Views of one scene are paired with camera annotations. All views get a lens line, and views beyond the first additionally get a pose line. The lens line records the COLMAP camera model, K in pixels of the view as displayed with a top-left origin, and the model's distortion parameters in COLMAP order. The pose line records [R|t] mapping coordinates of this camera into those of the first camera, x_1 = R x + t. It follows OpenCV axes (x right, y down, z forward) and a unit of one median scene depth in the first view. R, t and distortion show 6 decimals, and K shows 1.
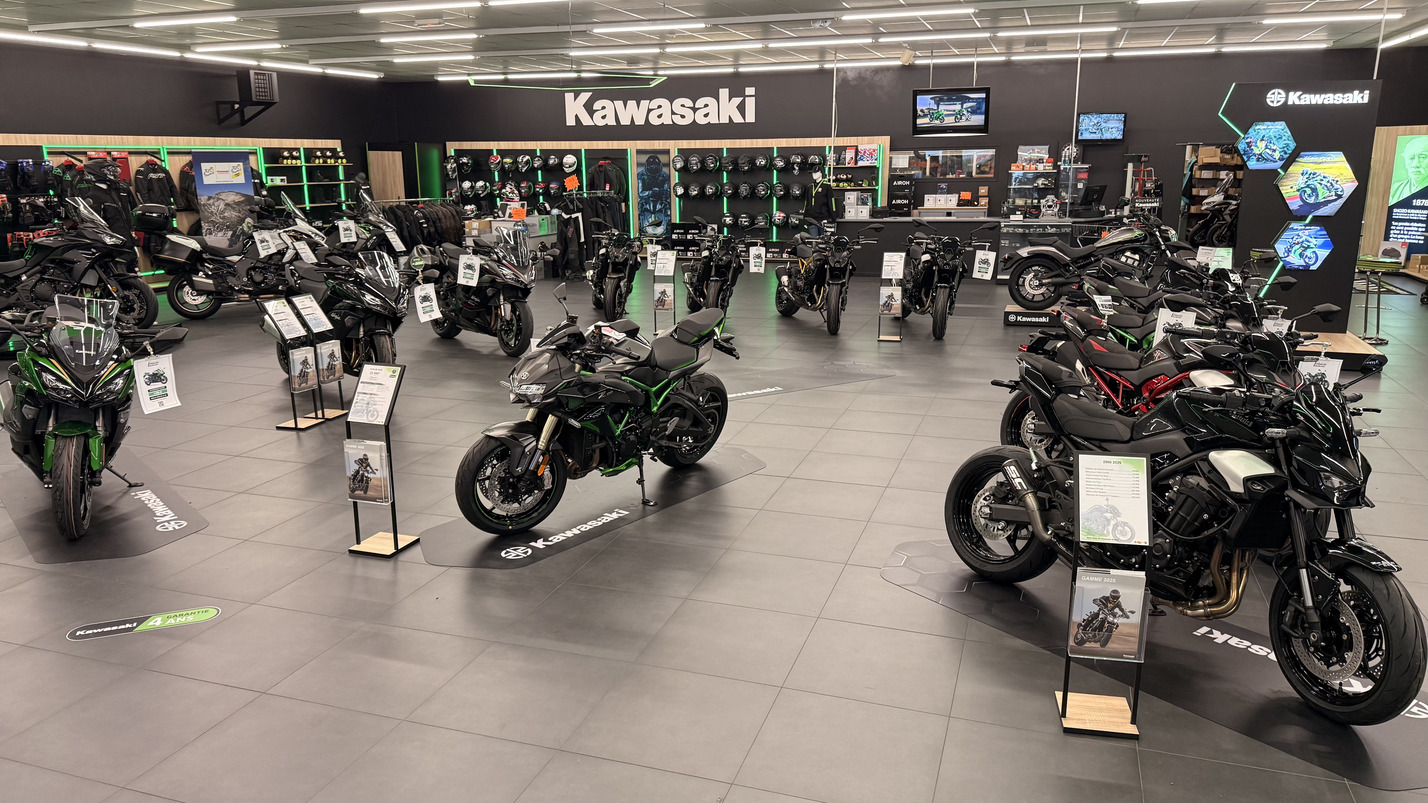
lens RADIAL K [[999.0, 0, 714.0], [0, 999.0, 401.5], [0, 0, 1]] dist [0.083890, -0.107772]
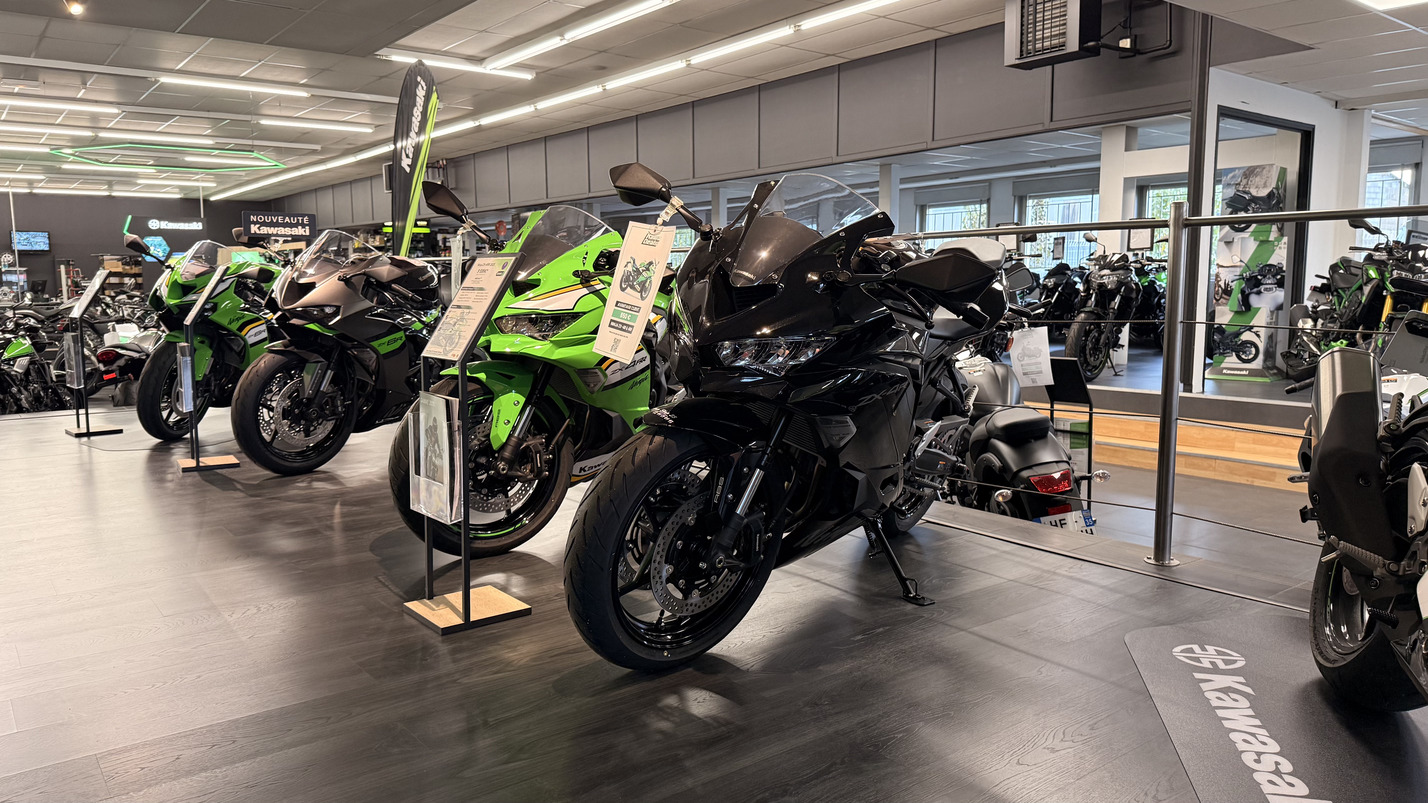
lens RADIAL K [[999.0, 0, 714.0], [0, 999.0, 401.5], [0, 0, 1]] dist [0.083890, -0.107772]
pose [[0.551579, -0.099771, 0.828134, -0.259007], [0.203077, 0.979010, -0.017312, 0.147971], [-0.809024, 0.177724, 0.560263, -0.465380]]
